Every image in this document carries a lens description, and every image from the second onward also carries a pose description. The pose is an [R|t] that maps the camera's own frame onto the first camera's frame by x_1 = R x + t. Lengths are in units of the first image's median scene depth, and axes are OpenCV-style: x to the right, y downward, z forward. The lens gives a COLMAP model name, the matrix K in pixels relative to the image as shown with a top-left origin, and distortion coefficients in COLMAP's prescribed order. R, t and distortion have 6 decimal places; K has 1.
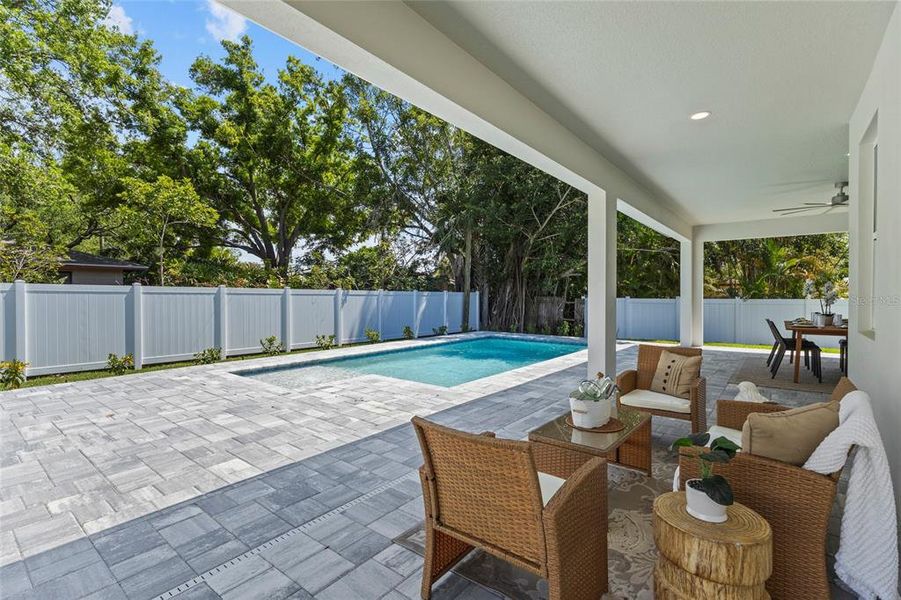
lens RADIAL K [[413.7, 0, 457.1], [0, 413.7, 298.5], [0, 0, 1]] dist [0.000836, 0.000400]
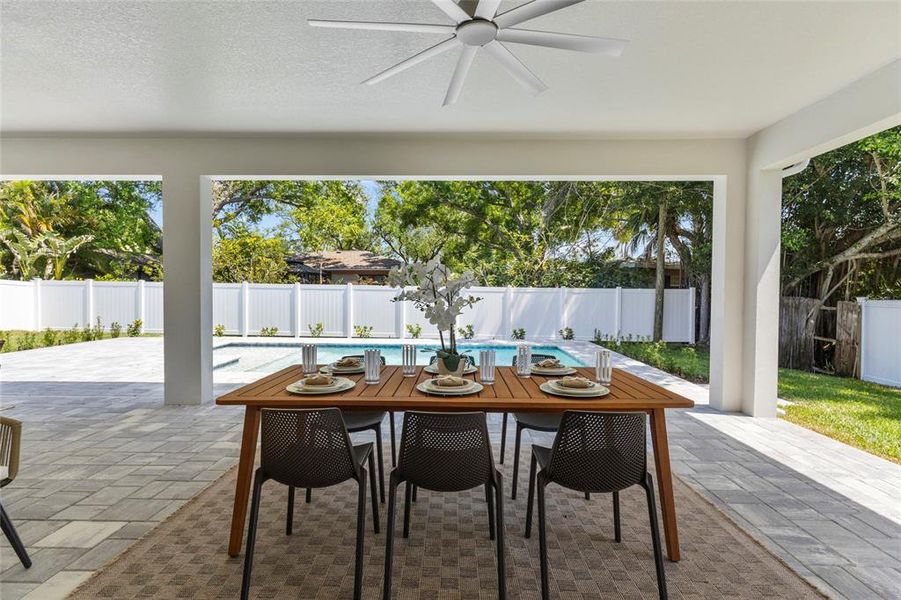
lens RADIAL K [[413.7, 0, 448.9], [0, 413.7, 292.8], [0, 0, 1]] dist [0.000836, 0.000400]
pose [[0.606869, 0.006042, -0.794779, 1.161400], [-0.013704, 0.999902, -0.002864, -0.006569], [0.794684, 0.012630, 0.606892, 0.765857]]
